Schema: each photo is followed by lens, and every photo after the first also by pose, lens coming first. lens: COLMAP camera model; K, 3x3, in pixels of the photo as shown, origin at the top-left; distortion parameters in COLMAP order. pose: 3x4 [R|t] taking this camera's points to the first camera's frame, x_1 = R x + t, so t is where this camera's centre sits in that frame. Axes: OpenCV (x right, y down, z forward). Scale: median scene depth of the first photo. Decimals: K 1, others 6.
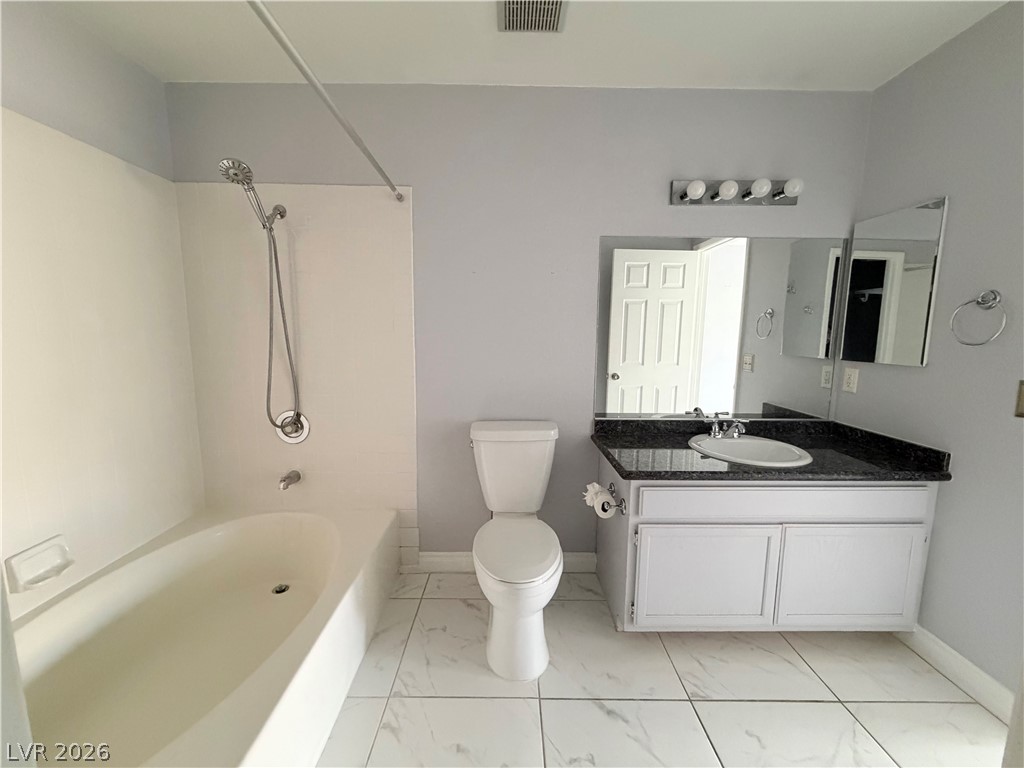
lens RADIAL K [[406.5, 0, 508.0], [0, 406.5, 384.1], [0, 0, 1]] dist [0.001478, -0.000066]
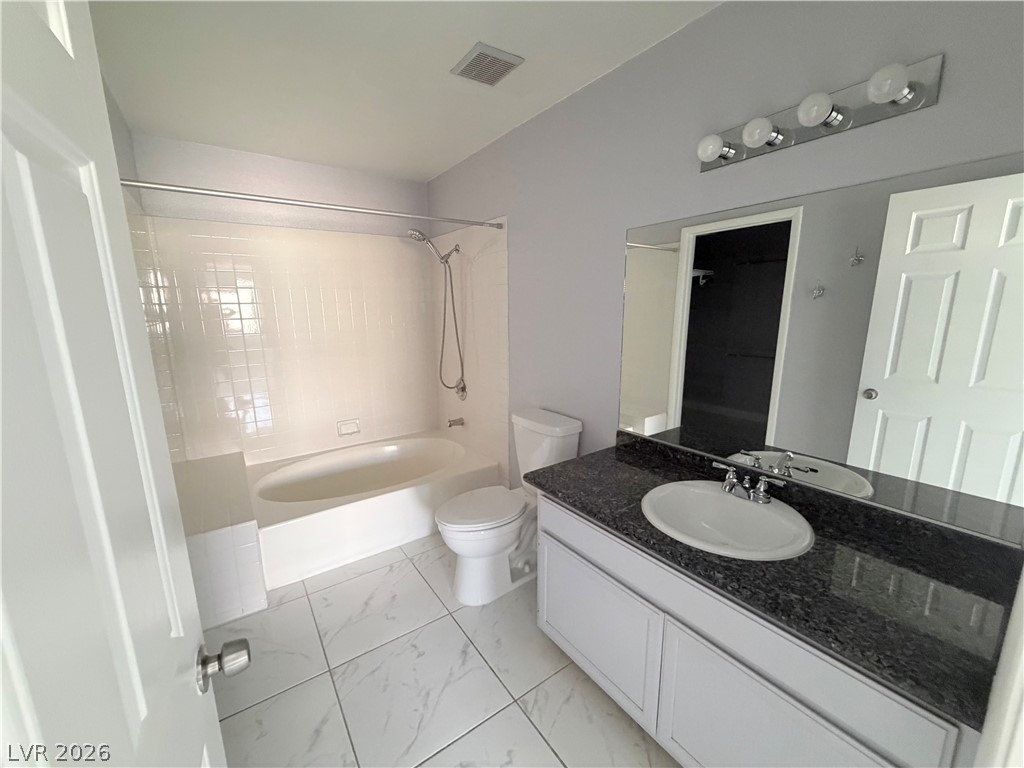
lens RADIAL K [[406.5, 0, 508.0], [0, 406.5, 384.1], [0, 0, 1]] dist [0.001478, -0.000066]
pose [[0.574378, 0.138846, -0.806729, 0.820138], [-0.088908, 0.990262, 0.107133, -0.095339], [0.813747, 0.010190, 0.581129, 0.261123]]
